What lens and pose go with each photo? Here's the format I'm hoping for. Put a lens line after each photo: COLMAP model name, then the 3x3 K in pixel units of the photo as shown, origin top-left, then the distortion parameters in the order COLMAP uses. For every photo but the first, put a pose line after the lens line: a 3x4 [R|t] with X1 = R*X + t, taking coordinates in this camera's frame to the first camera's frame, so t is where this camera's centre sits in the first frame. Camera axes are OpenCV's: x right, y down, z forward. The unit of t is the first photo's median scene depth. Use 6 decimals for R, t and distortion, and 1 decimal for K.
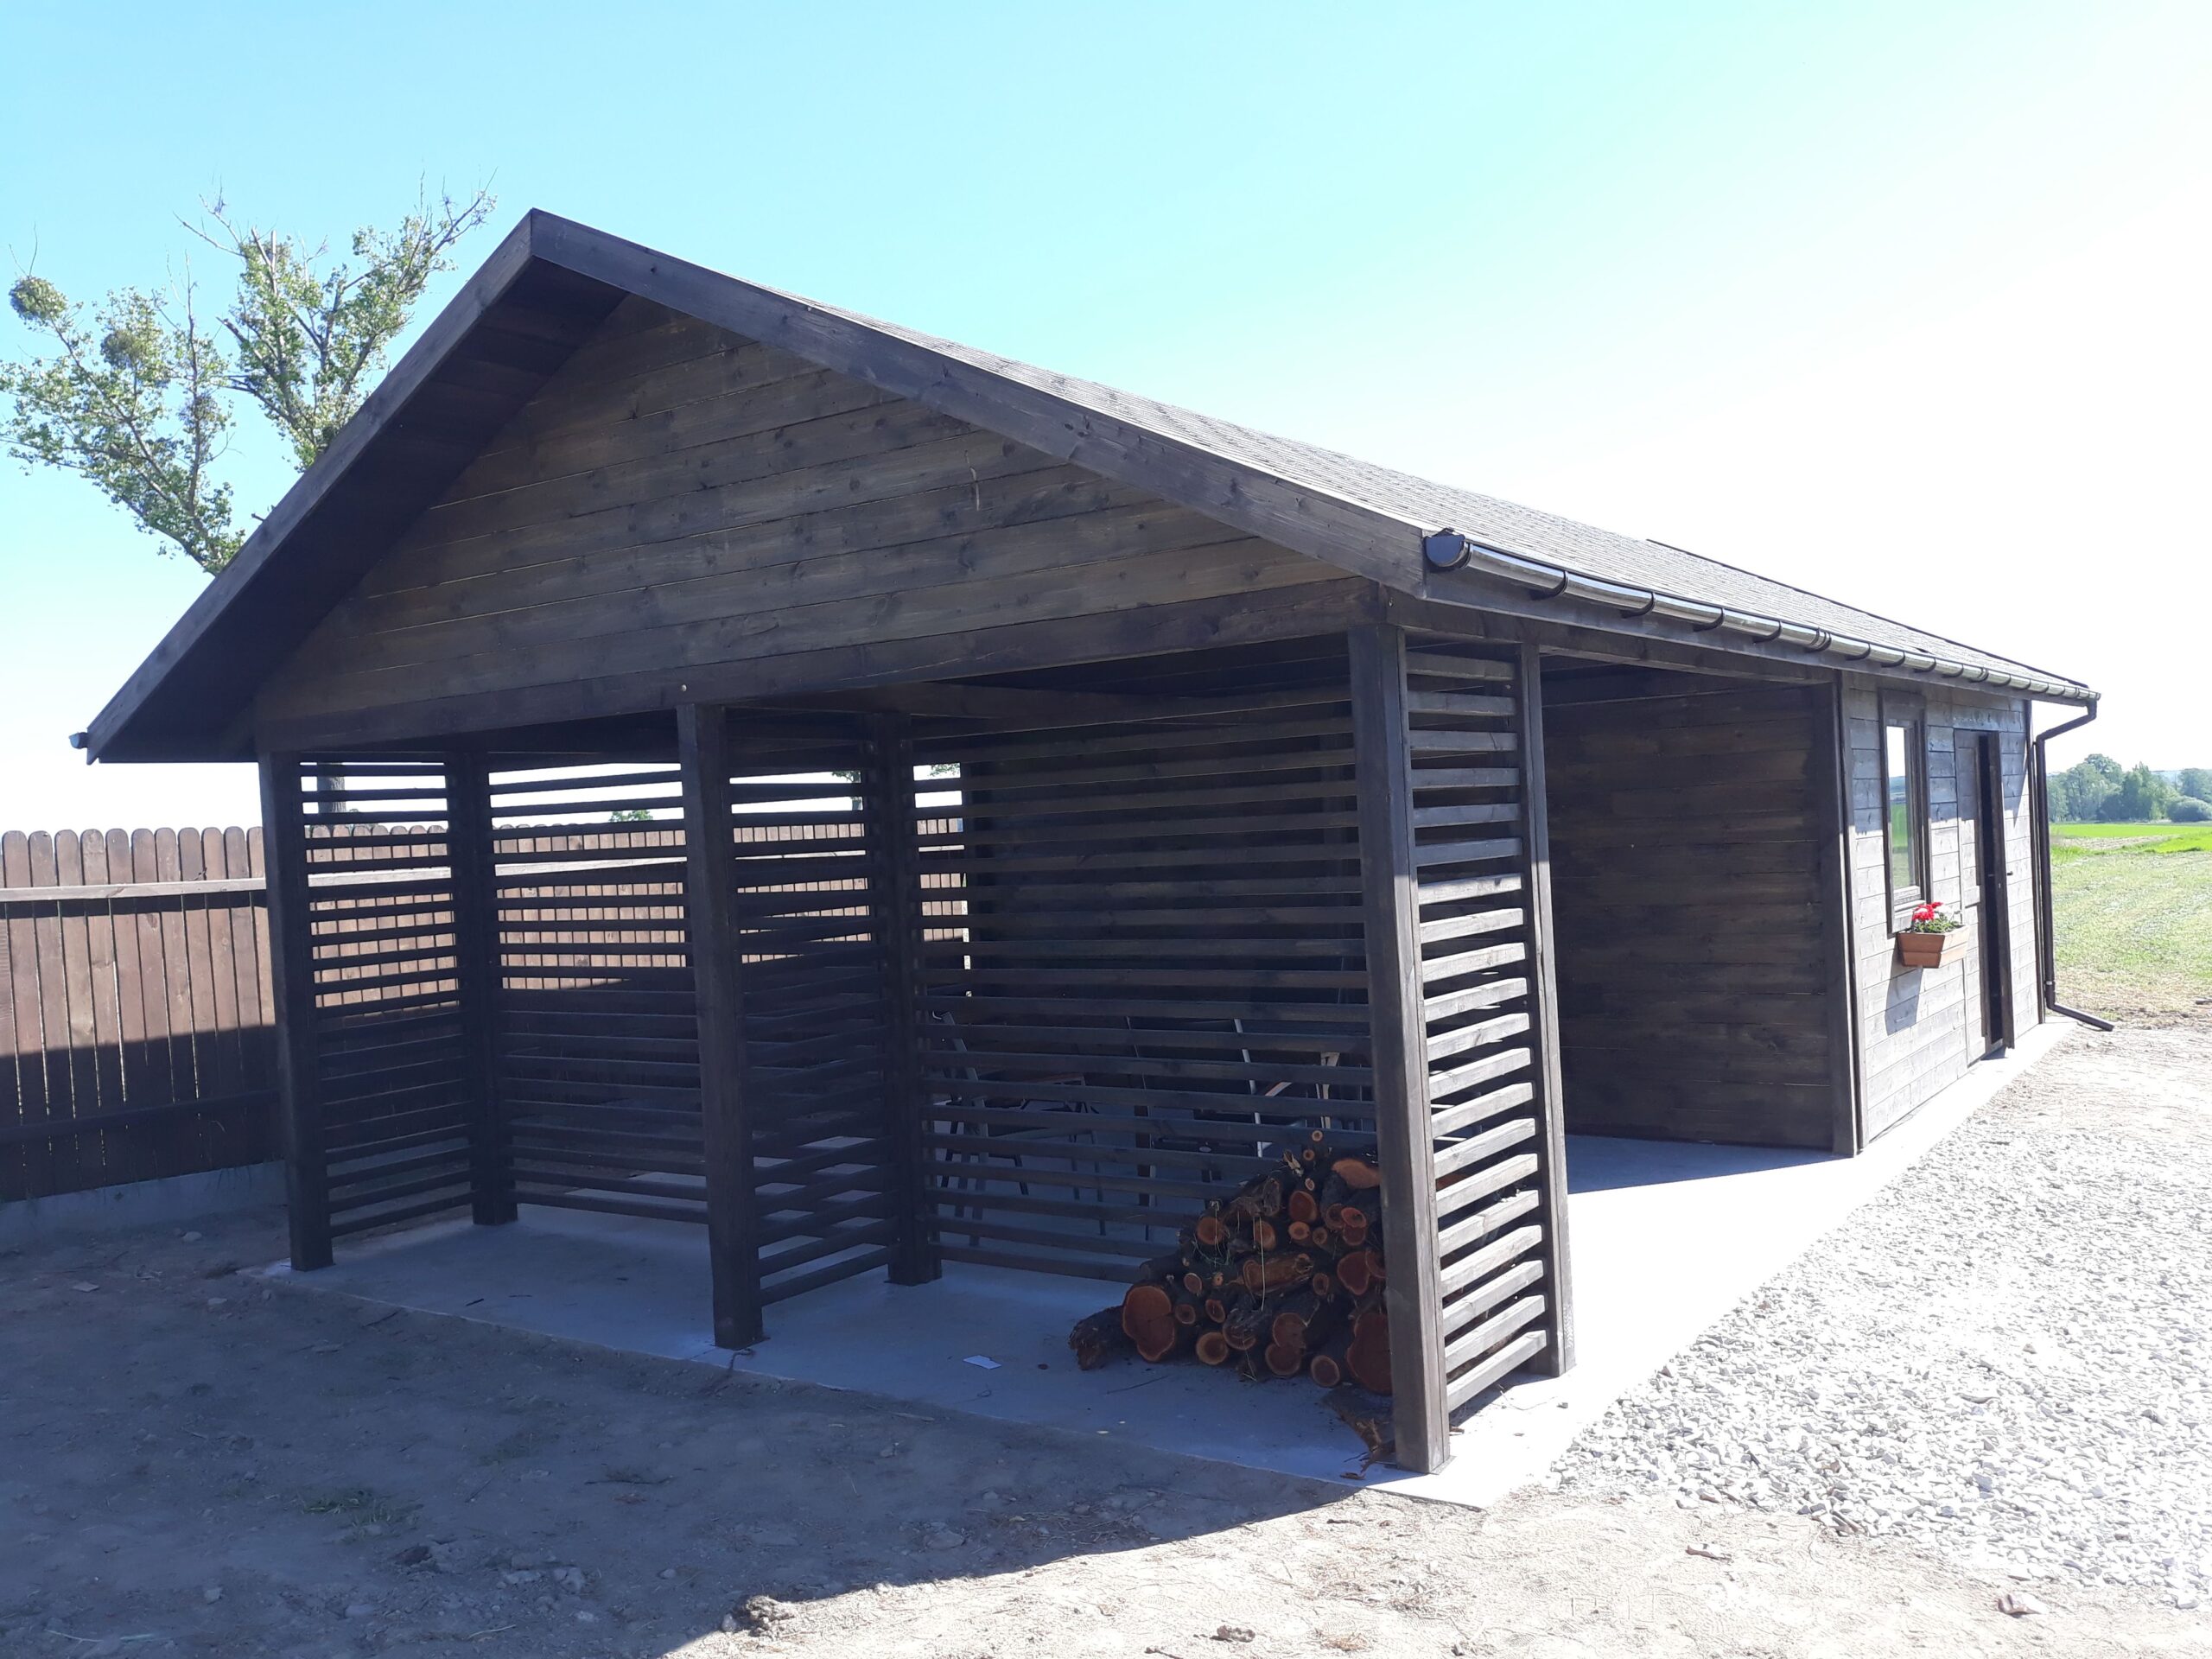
lens RADIAL K [[1844.8, 0, 1090.4], [0, 1844.8, 842.4], [0, 0, 1]] dist [0.001674, -0.016796]
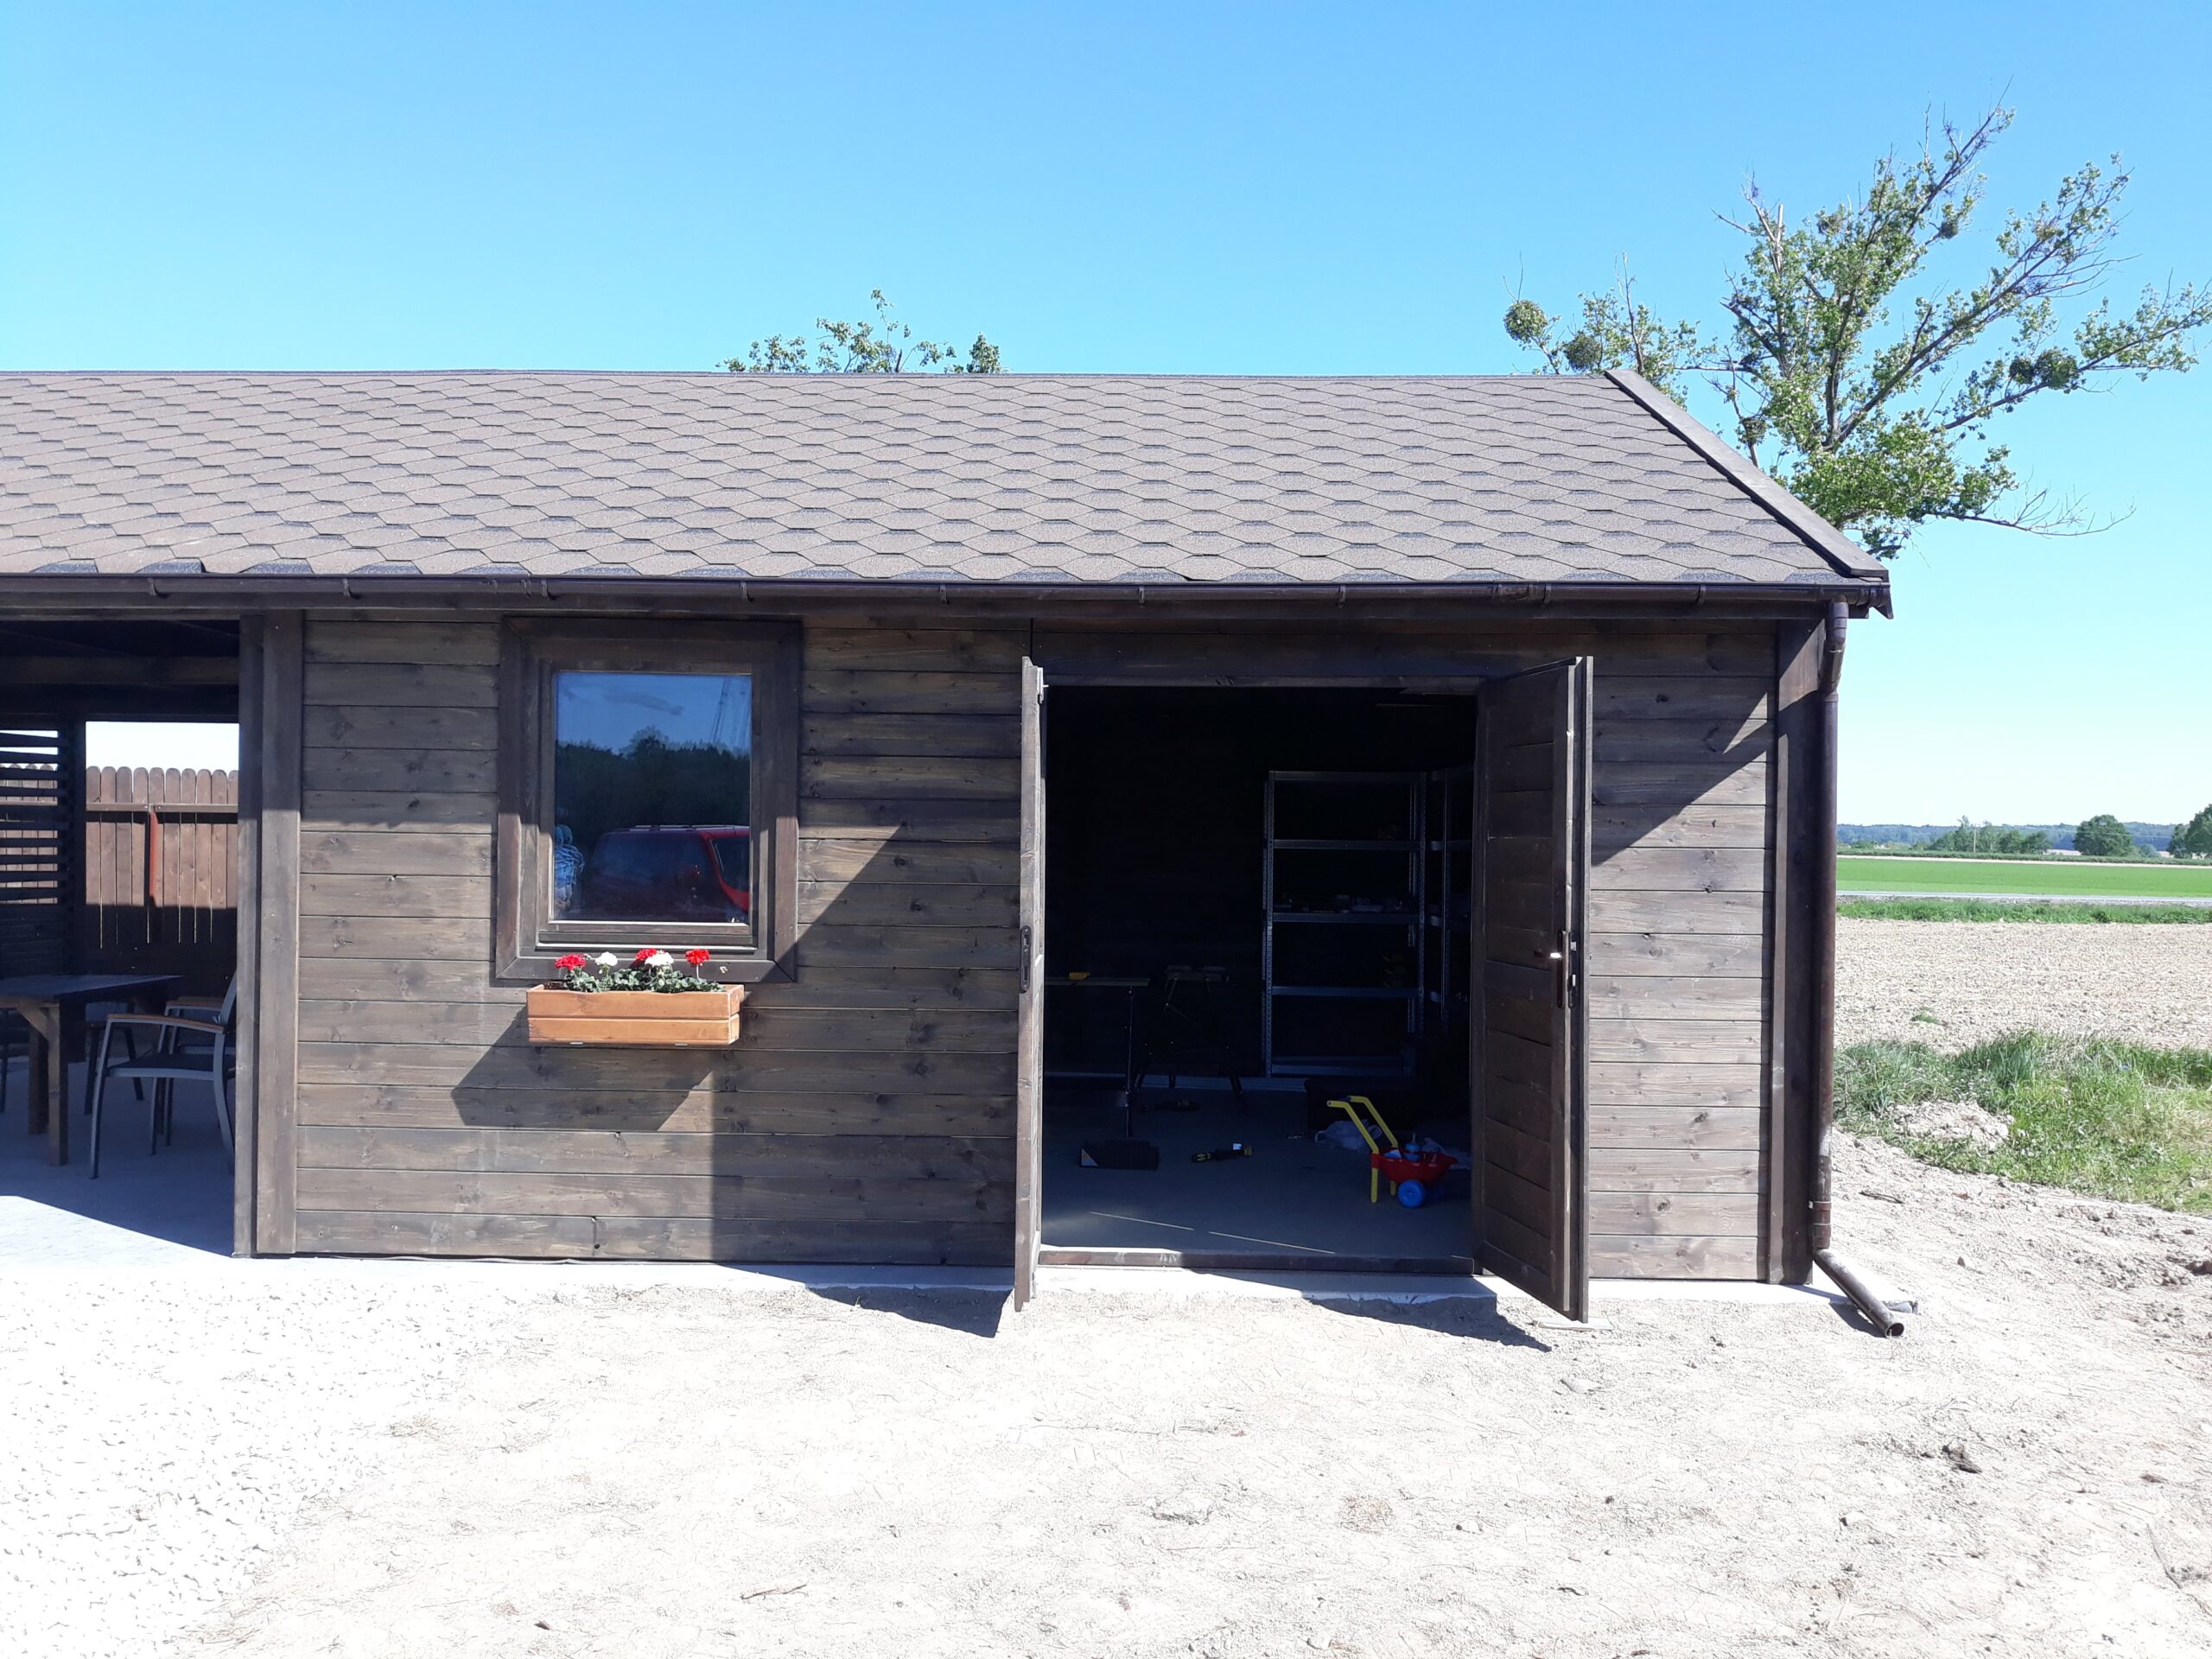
lens RADIAL K [[1844.8, 0, 1104.7], [0, 1844.8, 836.4], [0, 0, 1]] dist [0.001674, -0.016796]
pose [[0.556295, 0.052297, -0.829338, 1.638865], [-0.044990, 0.998449, 0.032783, -0.051327], [0.829766, 0.019075, 0.557785, 1.177118]]
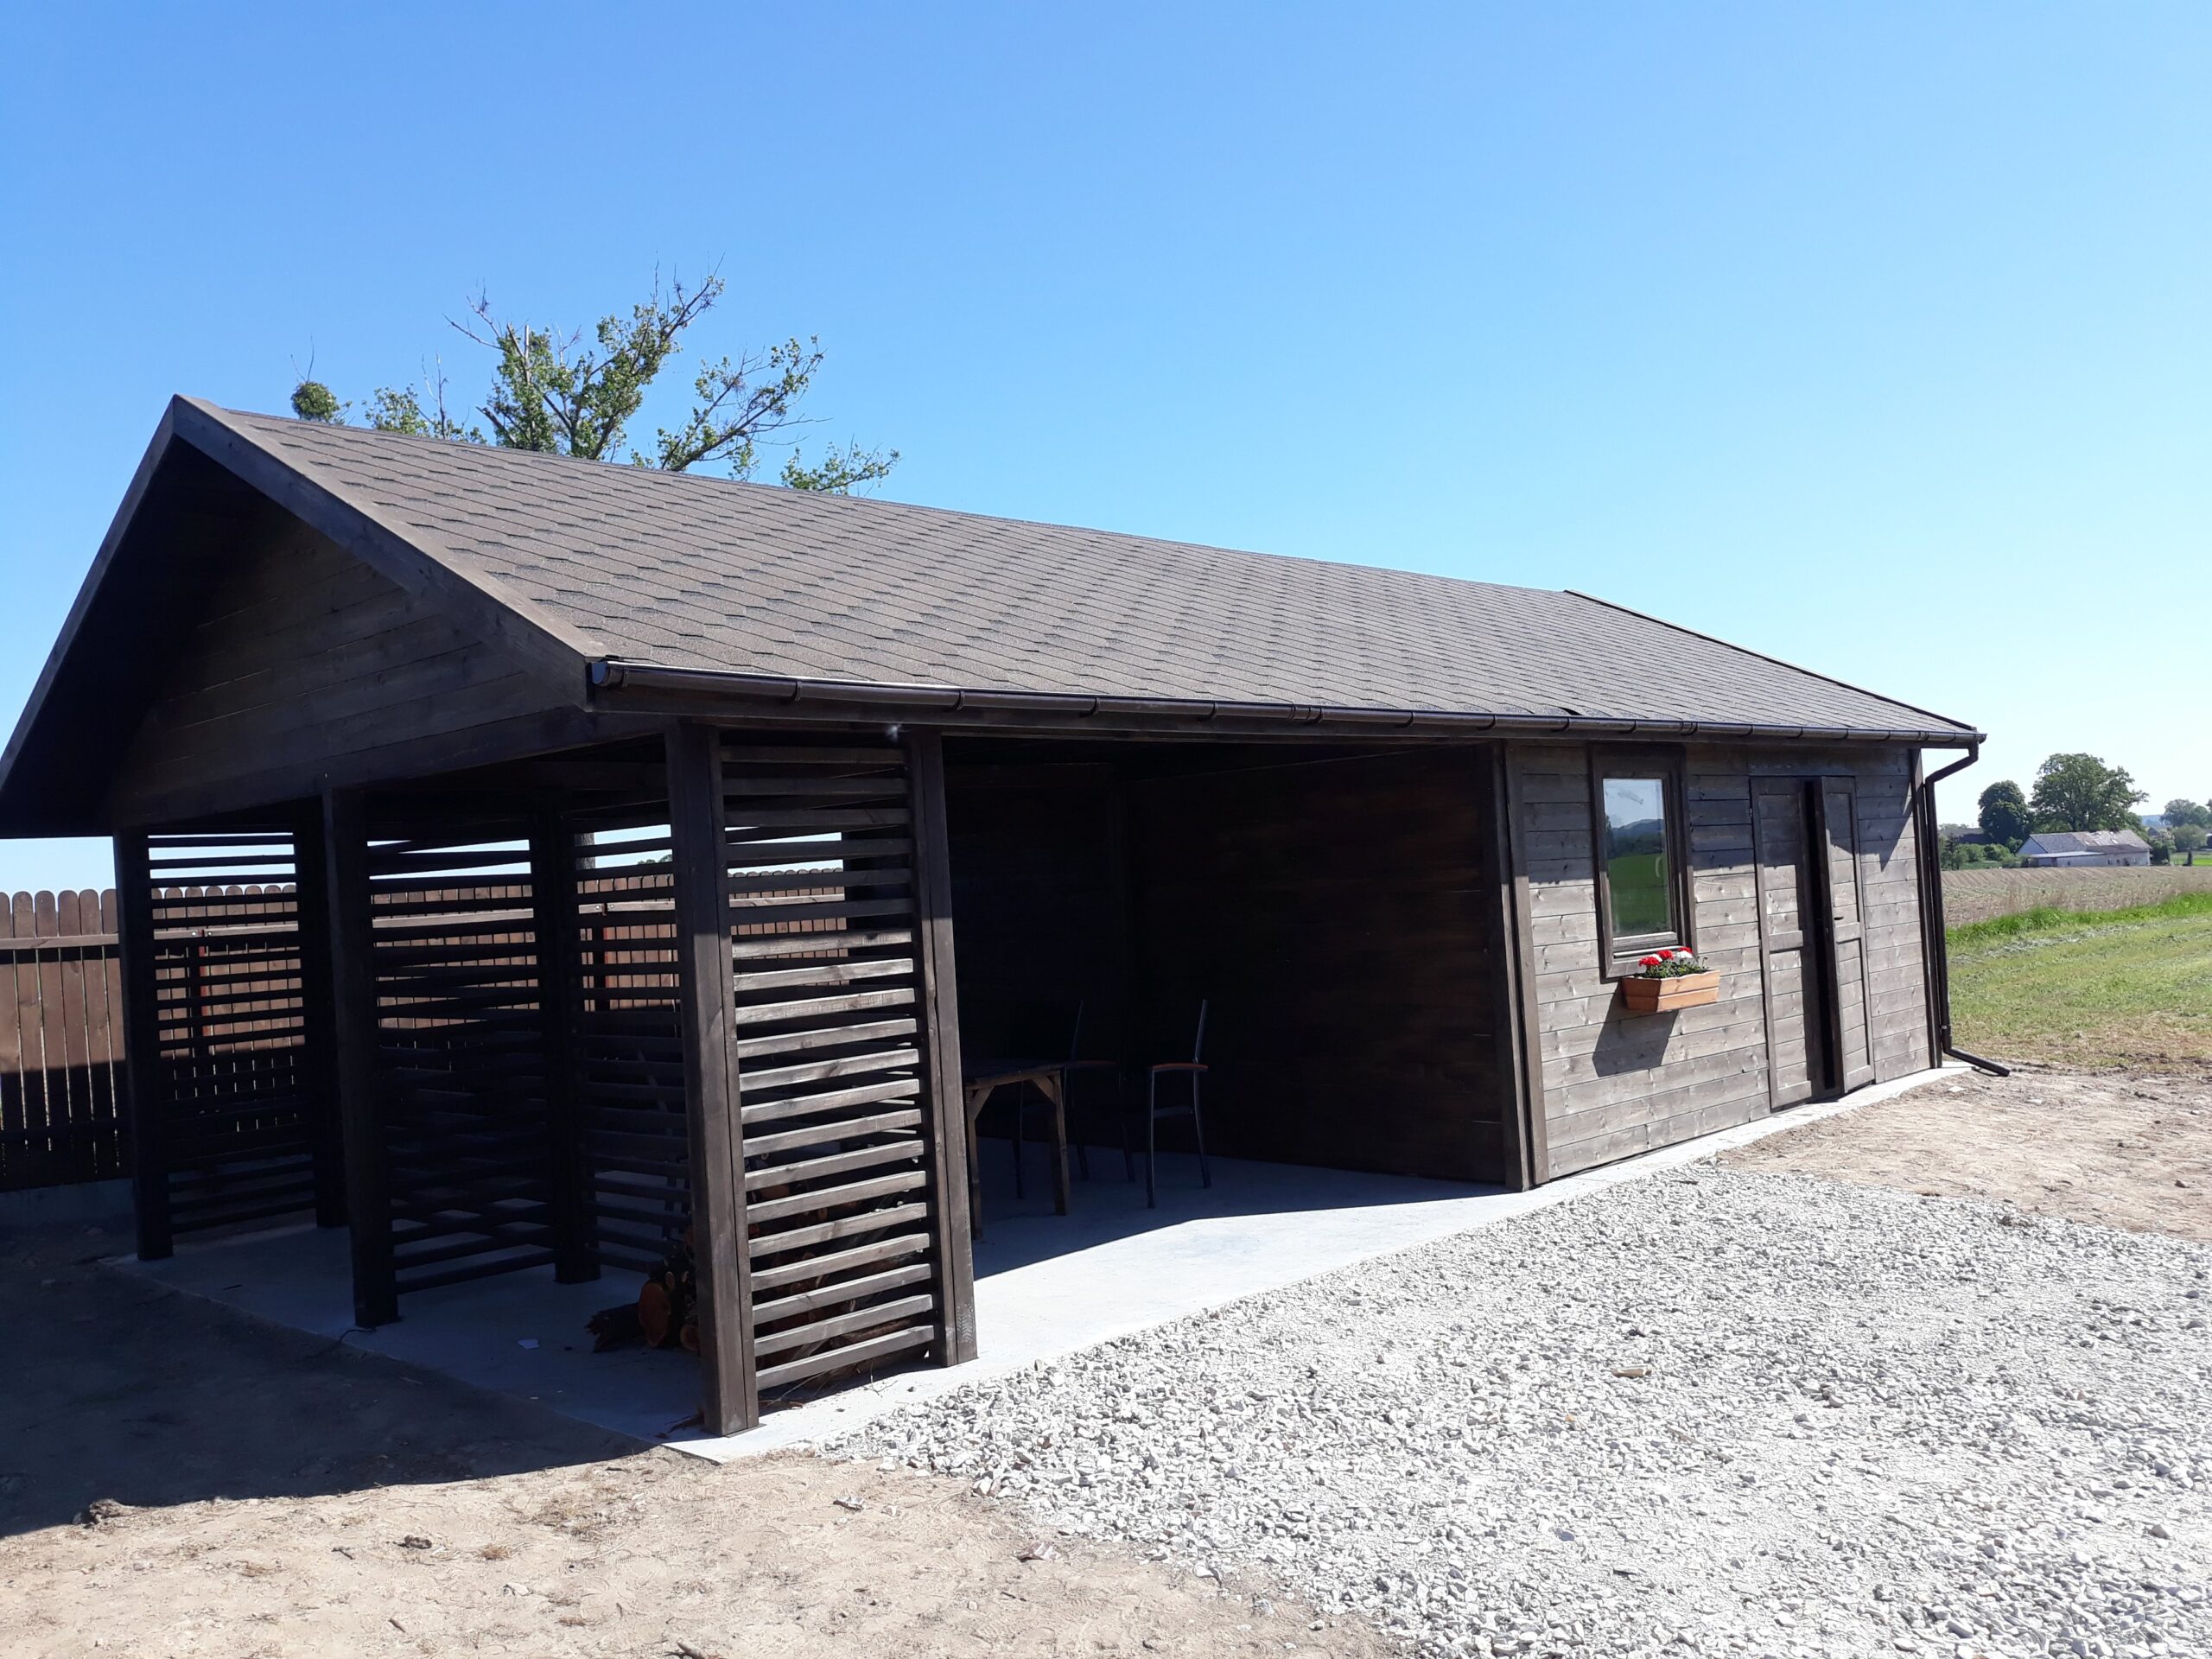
lens RADIAL K [[1844.8, 0, 1102.0], [0, 1844.8, 838.2], [0, 0, 1]] dist [0.001674, -0.016796]
pose [[0.987822, -0.011260, -0.155179, 0.463199], [0.007686, 0.999692, -0.023609, -0.010704], [0.155397, 0.022129, 0.987604, -0.110929]]
